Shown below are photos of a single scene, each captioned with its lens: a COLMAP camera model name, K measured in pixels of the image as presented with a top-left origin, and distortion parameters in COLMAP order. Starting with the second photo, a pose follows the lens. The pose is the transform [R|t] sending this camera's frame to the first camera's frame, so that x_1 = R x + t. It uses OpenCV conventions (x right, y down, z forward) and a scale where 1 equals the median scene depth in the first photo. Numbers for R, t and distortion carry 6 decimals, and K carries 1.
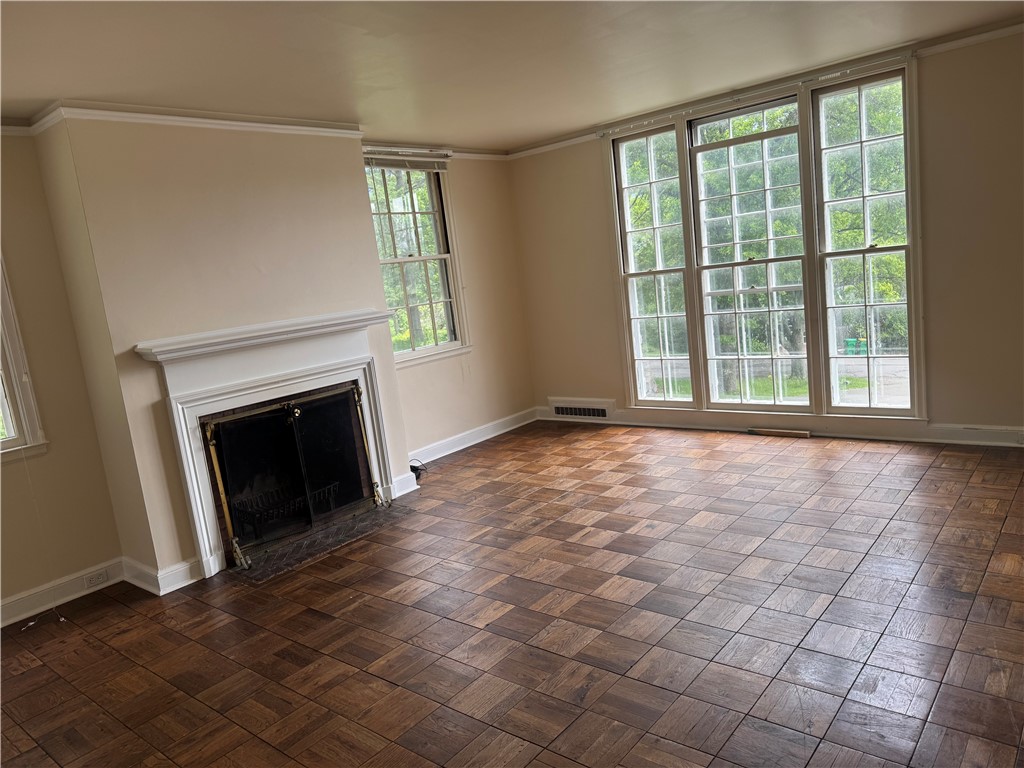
lens RADIAL K [[723.2, 0, 512.0], [0, 723.2, 384.0], [0, 0, 1]] dist [0.117944, -0.179329]
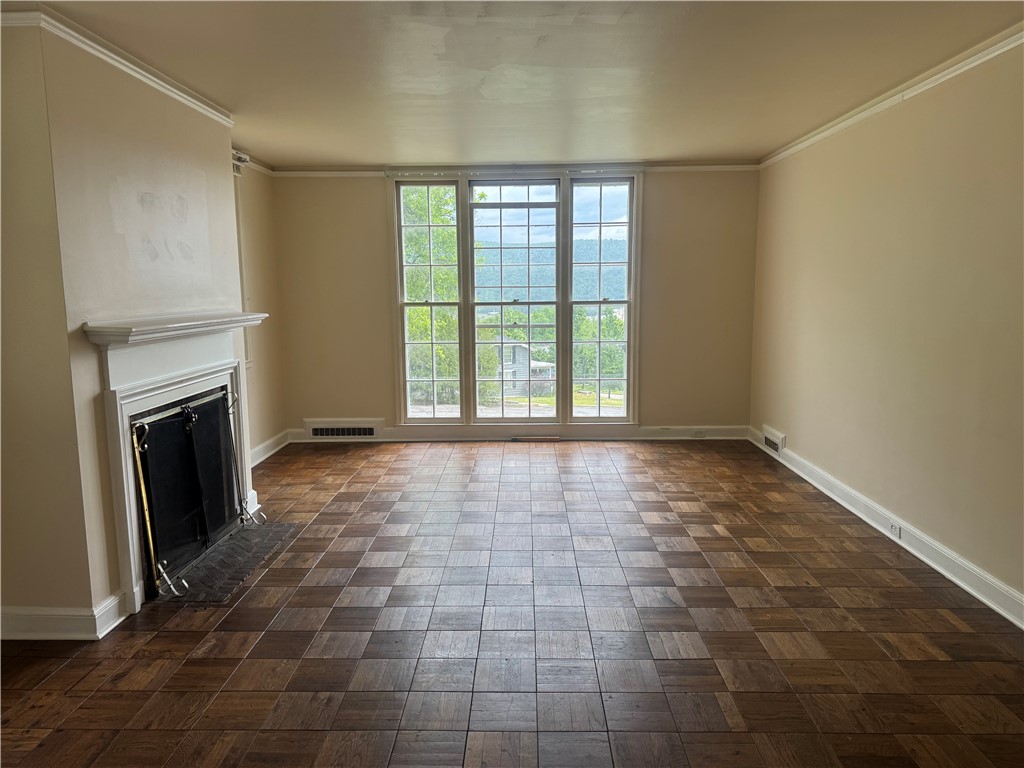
lens RADIAL K [[723.2, 0, 512.0], [0, 723.2, 384.0], [0, 0, 1]] dist [0.117944, -0.179329]
pose [[0.771855, 0.026754, 0.635235, -0.543295], [0.020007, 0.997597, -0.066326, 0.062997], [-0.635484, 0.063903, 0.769465, 0.076064]]
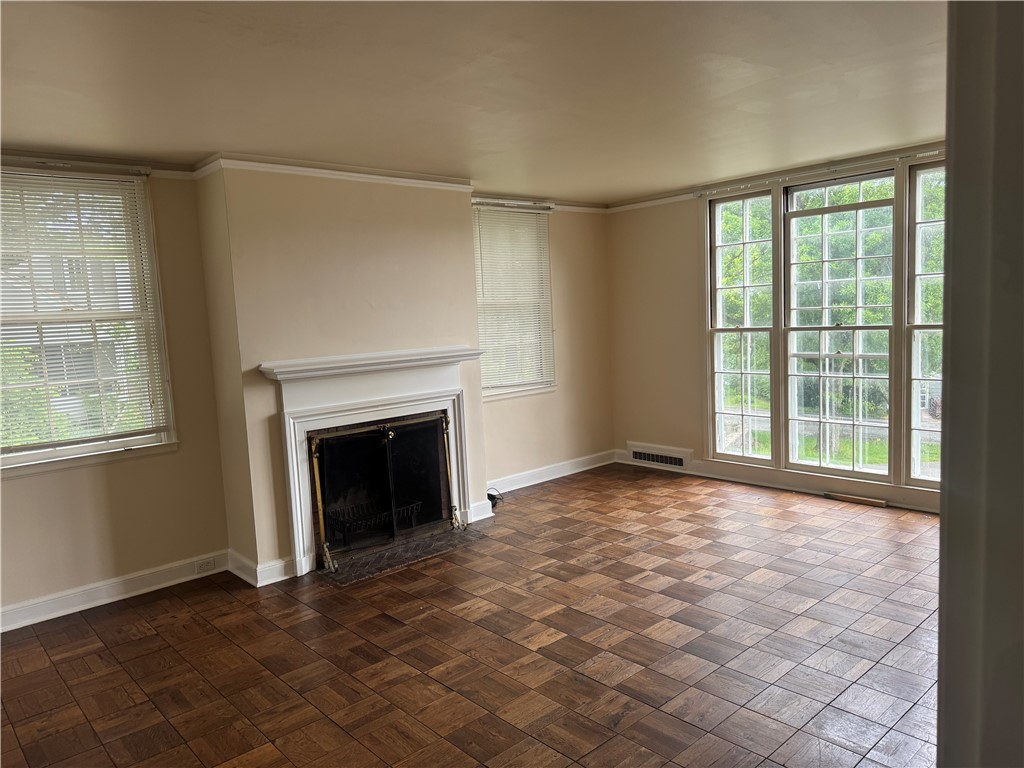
lens RADIAL K [[723.2, 0, 512.0], [0, 723.2, 384.0], [0, 0, 1]] dist [0.117944, -0.179329]
pose [[0.987970, 0.082746, -0.130646, 0.023809], [-0.088855, 0.995174, -0.041637, -0.007837], [0.126570, 0.052744, 0.990554, -0.068583]]
